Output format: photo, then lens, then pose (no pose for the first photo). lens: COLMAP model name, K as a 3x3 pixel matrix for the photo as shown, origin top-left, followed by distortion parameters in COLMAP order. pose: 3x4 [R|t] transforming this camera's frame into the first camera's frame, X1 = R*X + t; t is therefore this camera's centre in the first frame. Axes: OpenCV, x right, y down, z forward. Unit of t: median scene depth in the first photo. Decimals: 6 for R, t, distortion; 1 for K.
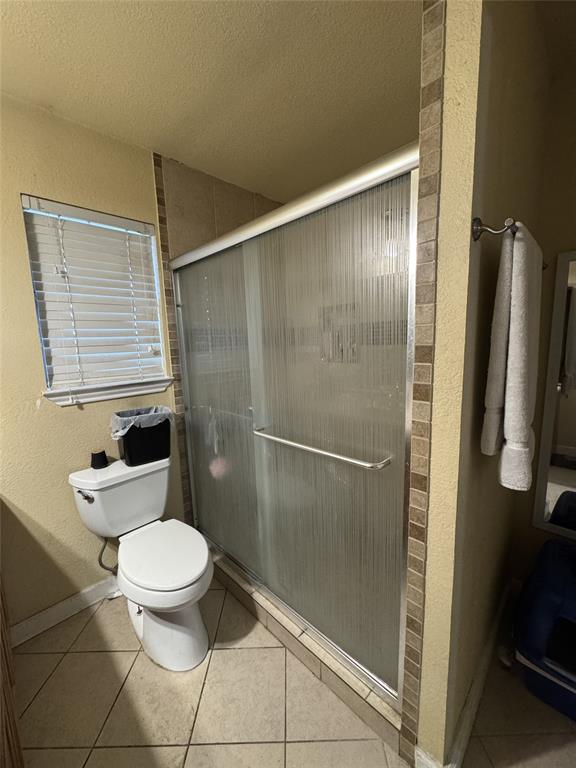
lens RADIAL K [[310.4, 0, 291.4], [0, 310.4, 383.0], [0, 0, 1]] dist [0.006273, -0.000828]
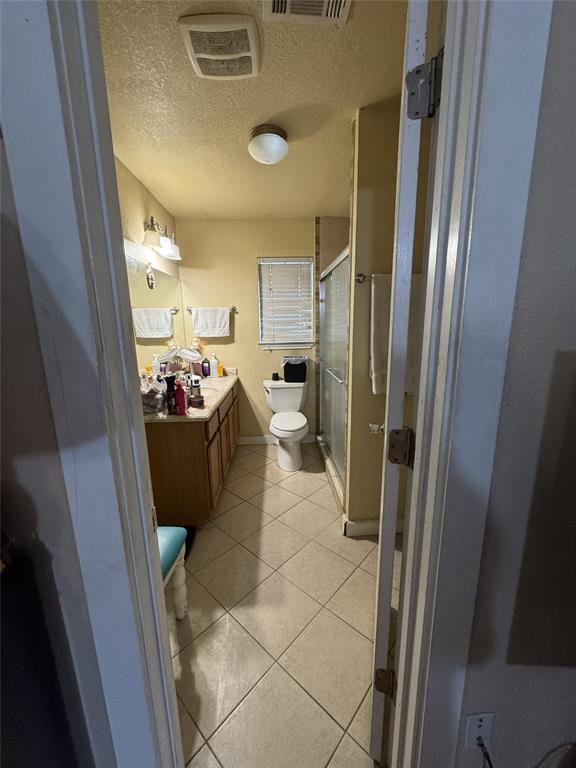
lens RADIAL K [[310.4, 0, 289.9], [0, 310.4, 384.5], [0, 0, 1]] dist [0.006273, -0.000828]
pose [[0.736398, 0.150338, -0.659633, 0.815019], [-0.101780, 0.988519, 0.111671, 0.048001], [0.668849, -0.015096, 0.743245, -0.483459]]
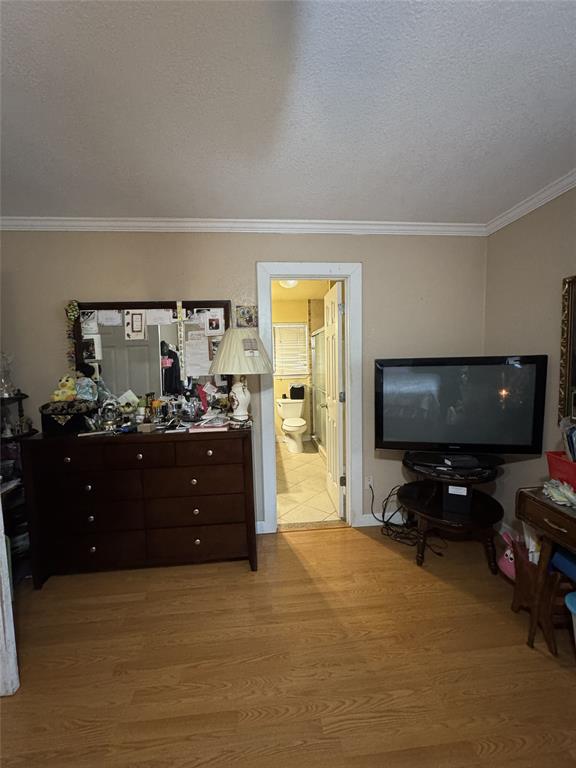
lens RADIAL K [[310.4, 0, 287.8], [0, 310.4, 386.1], [0, 0, 1]] dist [0.006273, -0.000828]
pose [[0.760087, 0.063417, -0.646720, 1.447346], [-0.090154, 0.995893, -0.008300, 0.151108], [0.643538, 0.064613, 0.762682, -1.410909]]
